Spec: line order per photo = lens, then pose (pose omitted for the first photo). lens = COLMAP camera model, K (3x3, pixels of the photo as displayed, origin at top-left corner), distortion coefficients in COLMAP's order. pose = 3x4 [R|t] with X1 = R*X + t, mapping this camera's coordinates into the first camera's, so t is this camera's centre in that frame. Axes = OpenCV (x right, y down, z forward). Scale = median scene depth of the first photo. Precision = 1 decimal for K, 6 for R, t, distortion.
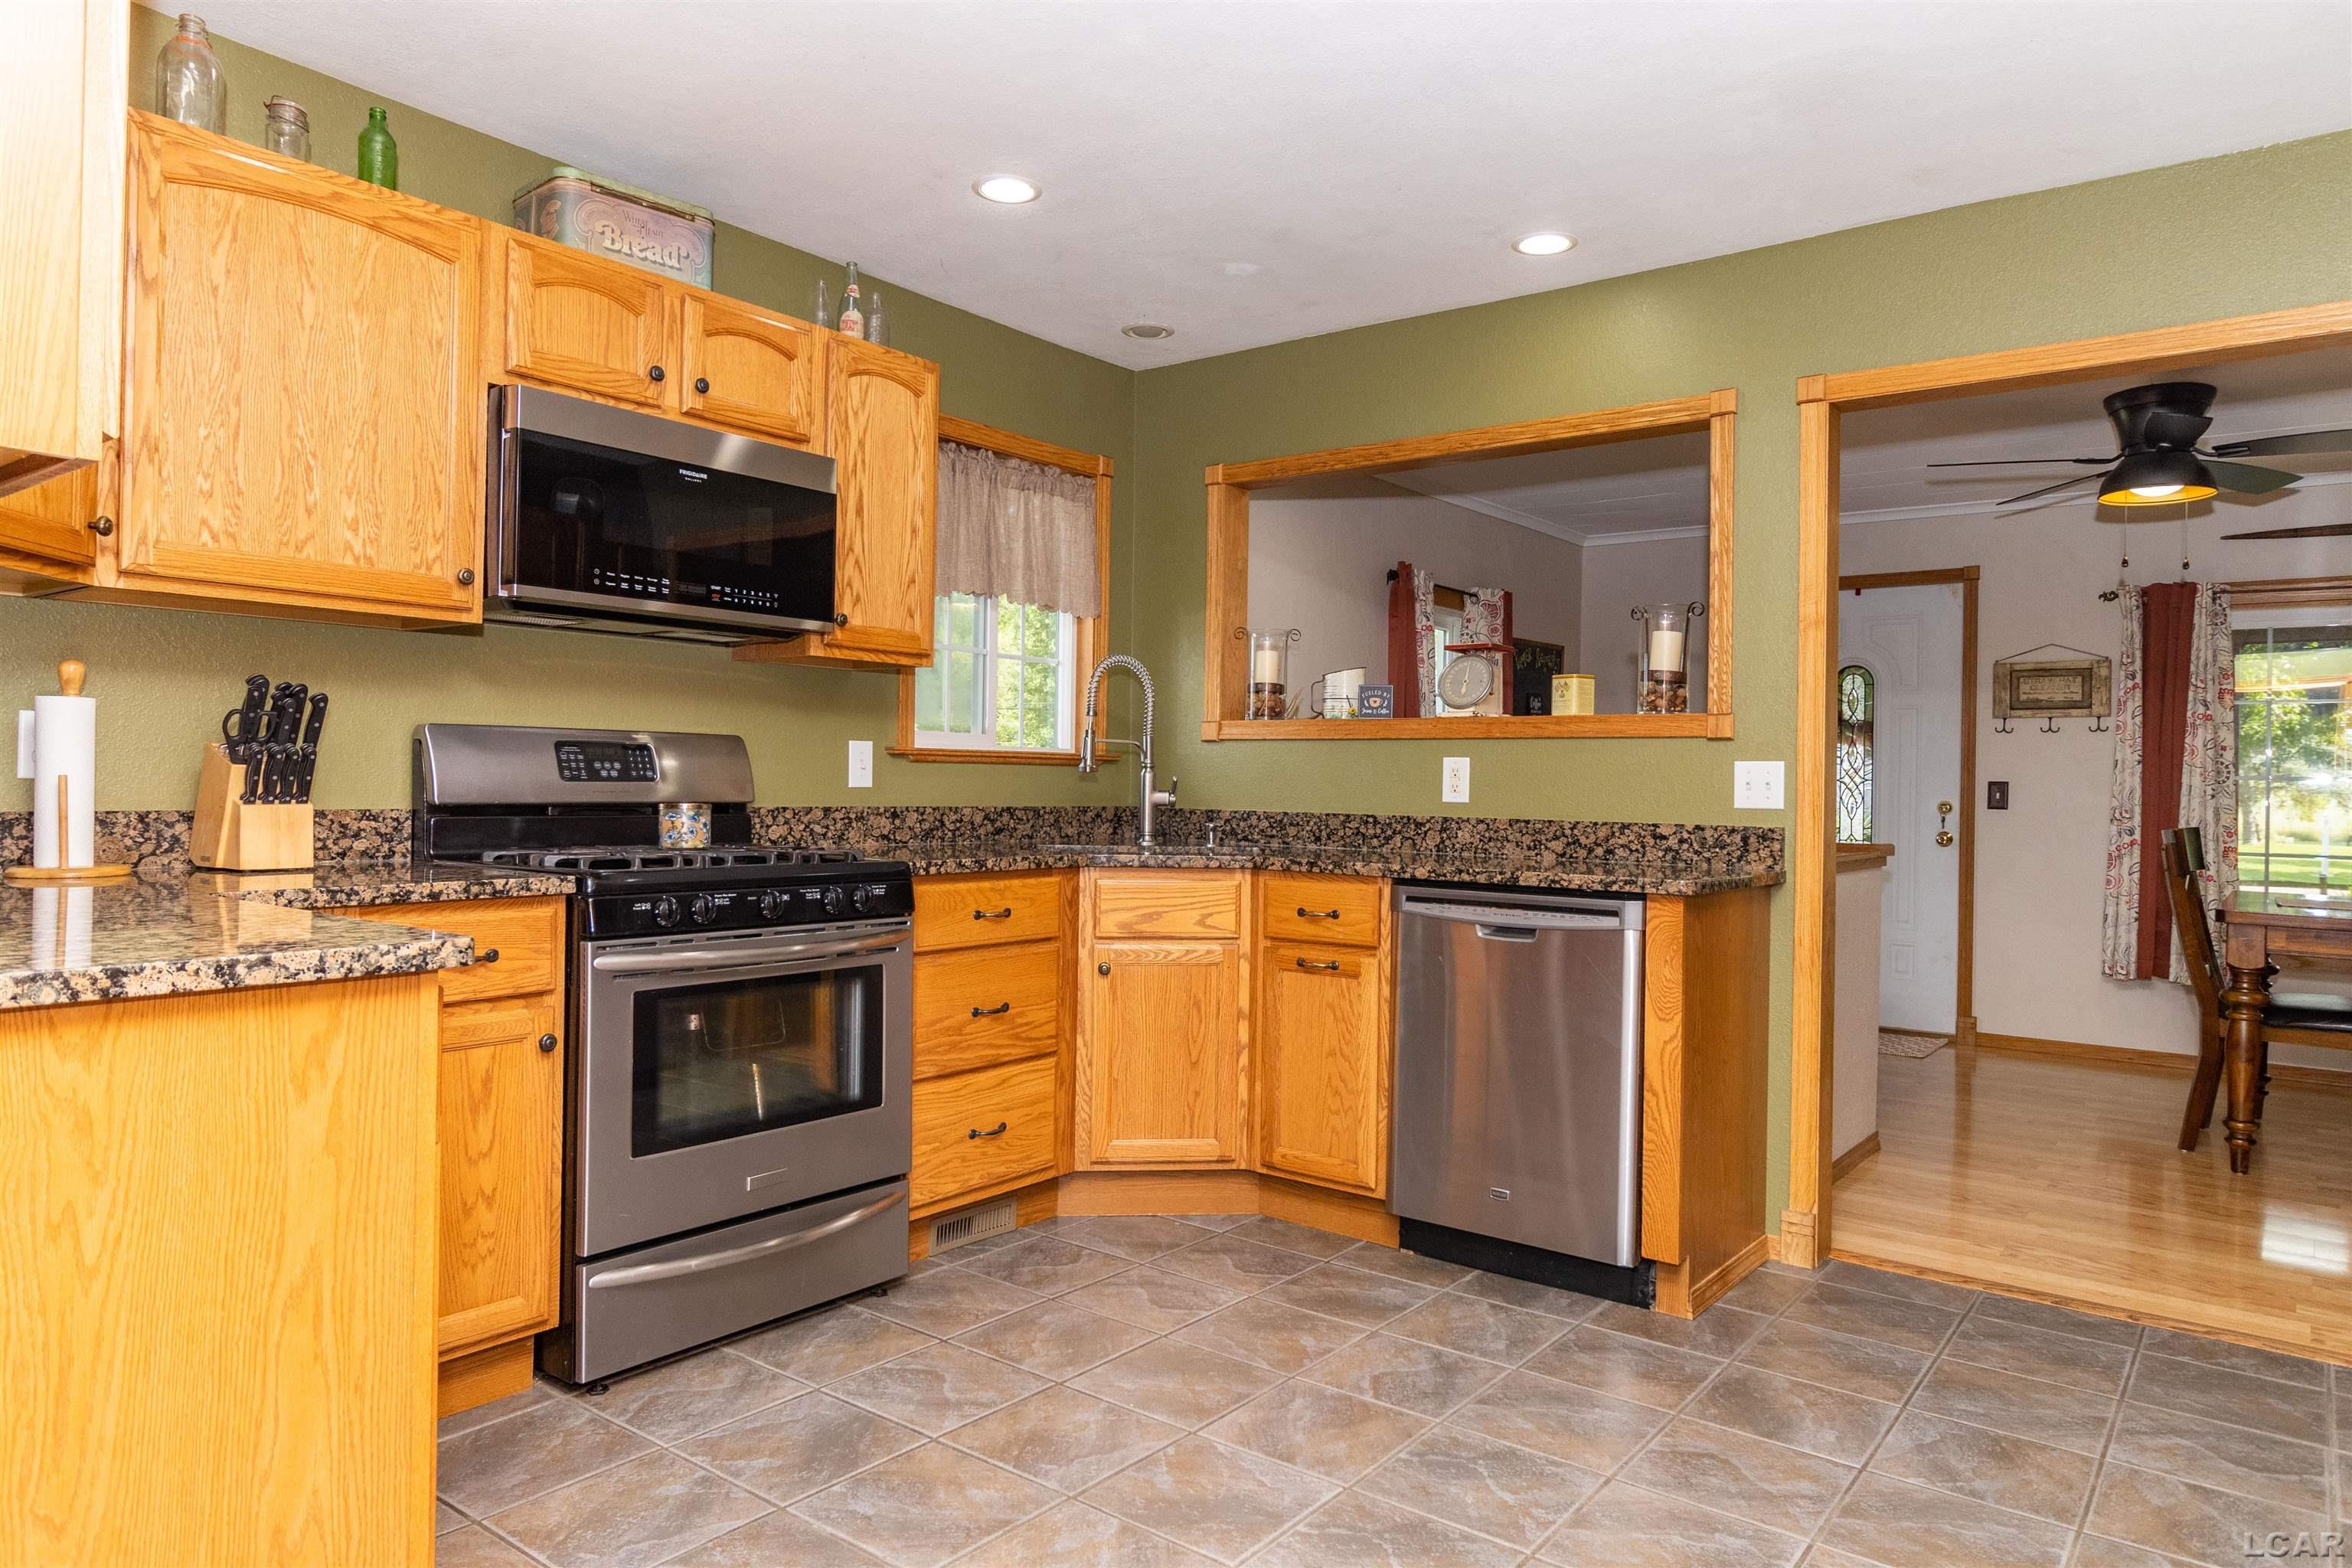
lens RADIAL K [[1465.7, 0, 1179.5], [0, 1465.7, 777.0], [0, 0, 1]] dist [0.000383, 0.002510]
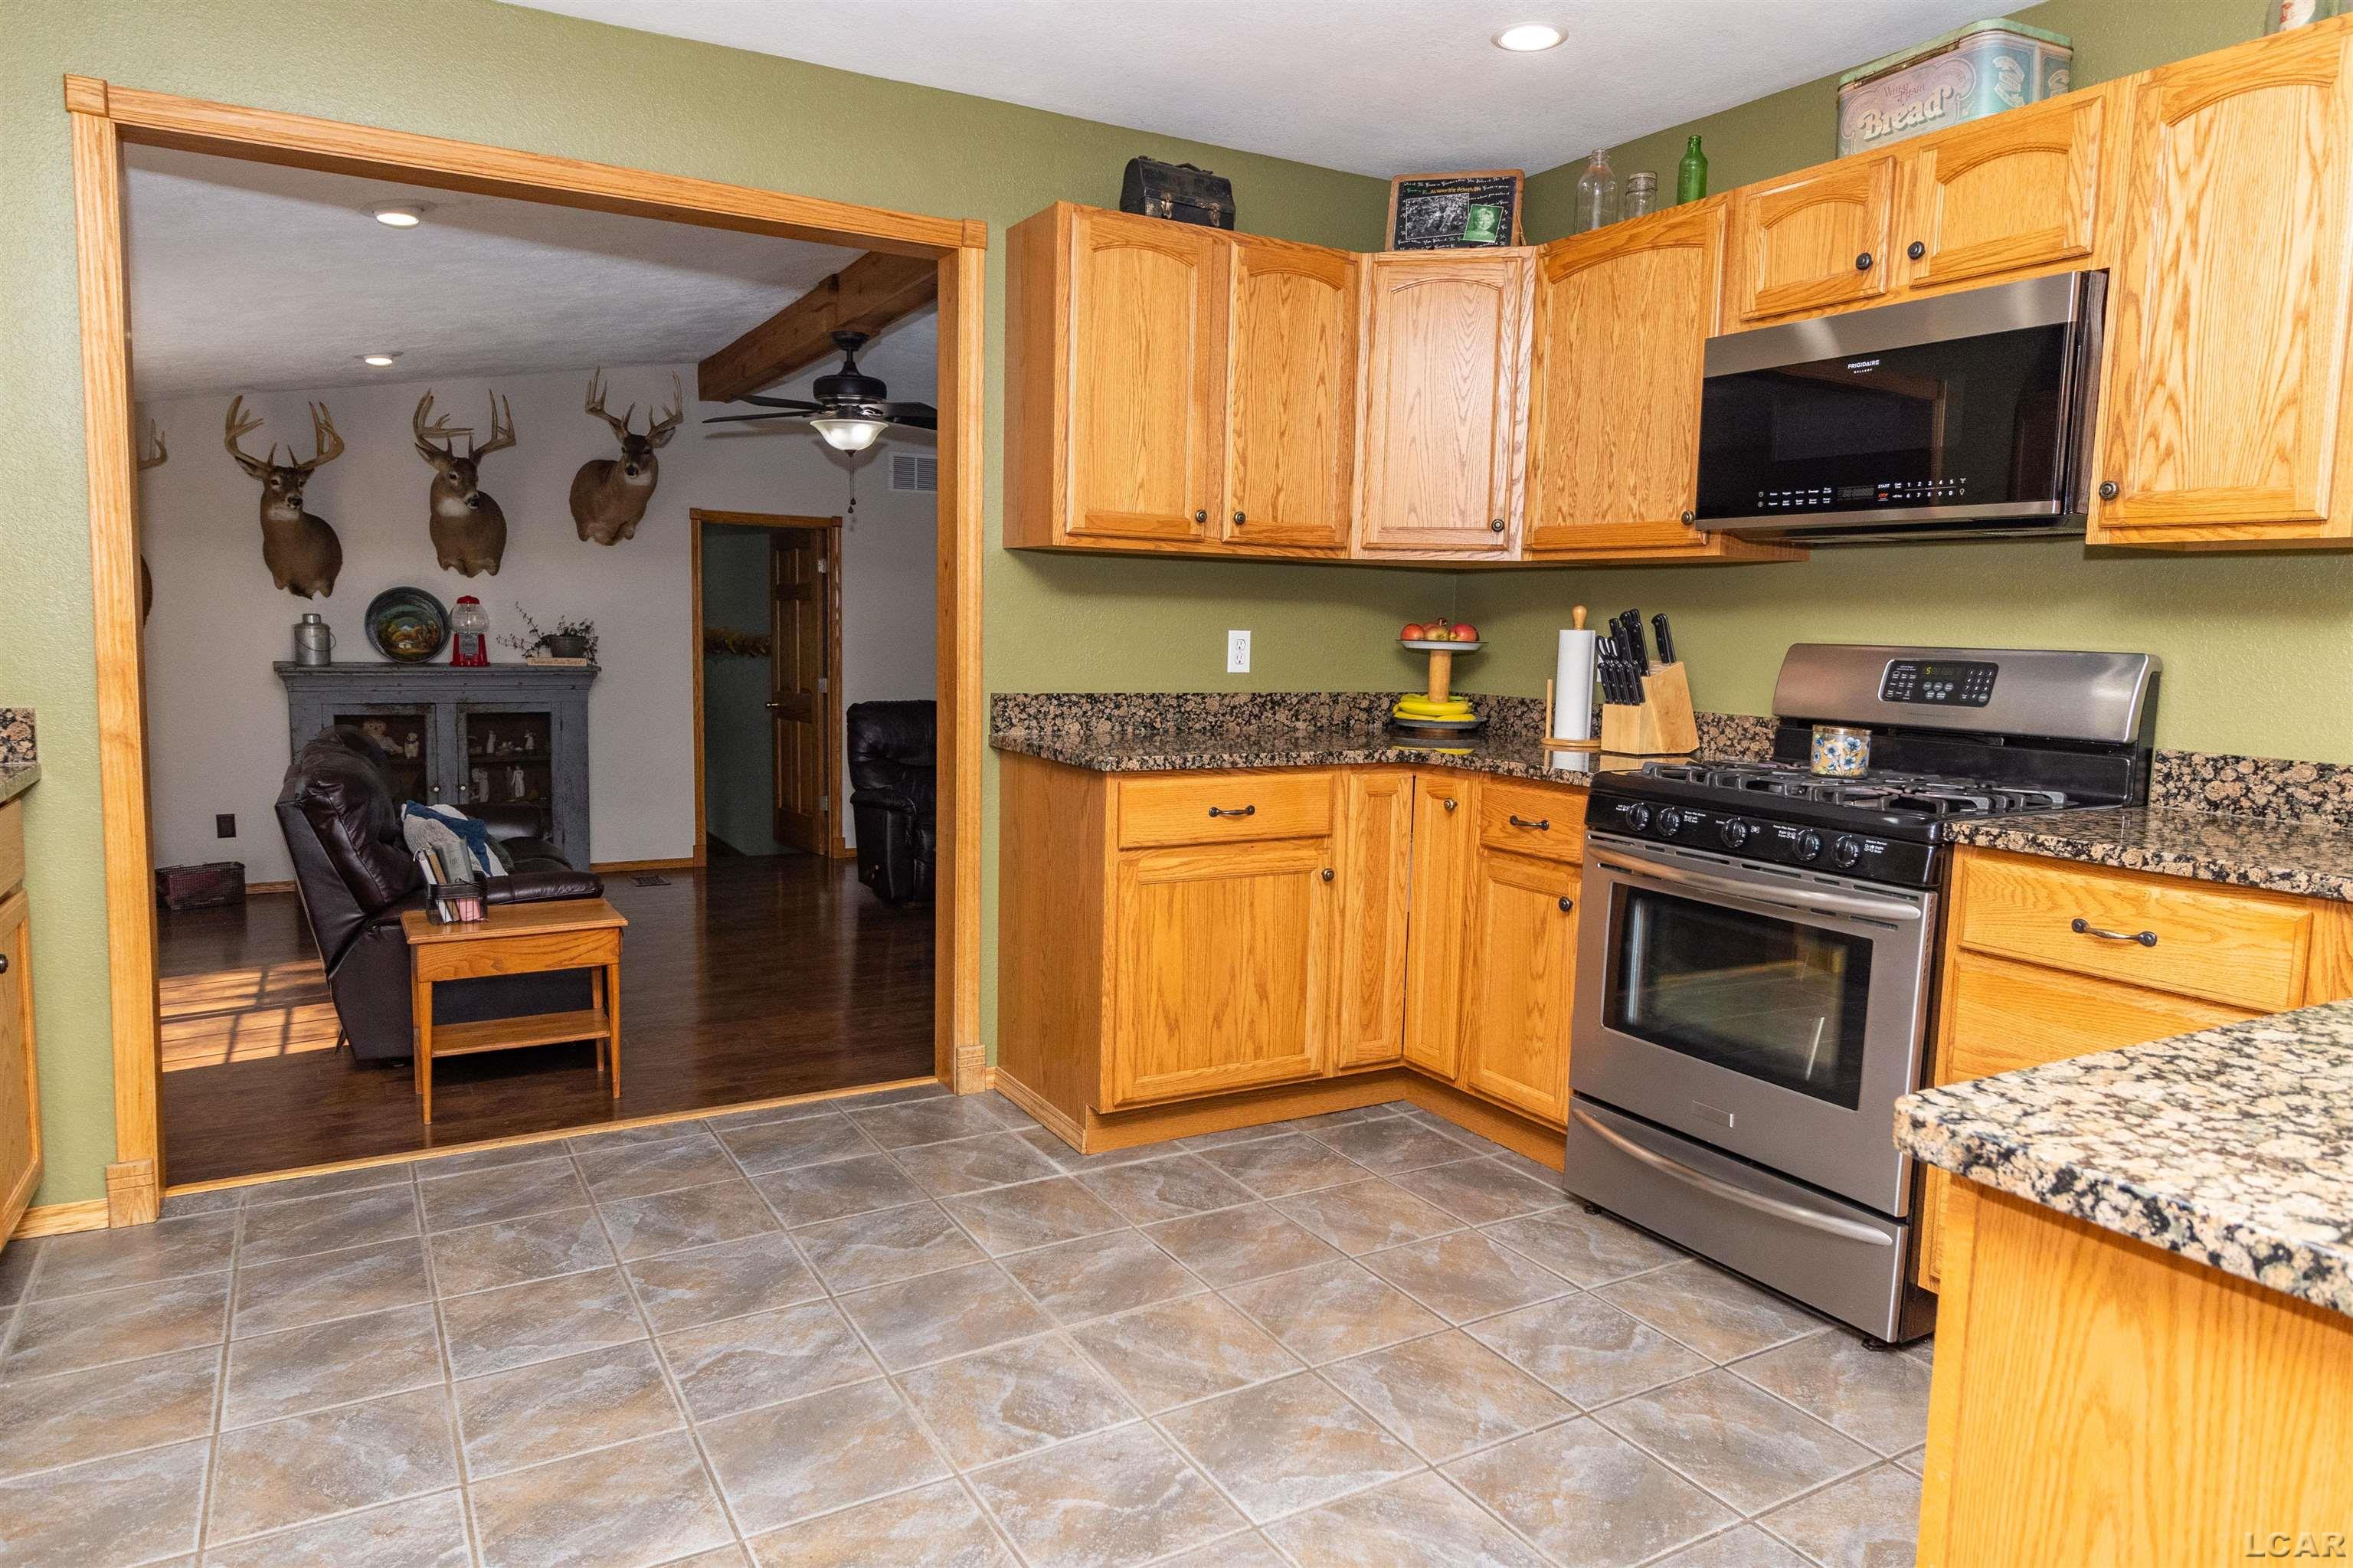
lens RADIAL K [[1466.4, 0, 1179.5], [0, 1466.4, 782.2], [0, 0, 1]] dist [0.000383, 0.002510]
pose [[-0.372795, 0.077301, -0.924688, 0.681356], [-0.028016, 0.995132, 0.094485, -0.023184], [0.927491, 0.061130, -0.368815, 0.952763]]
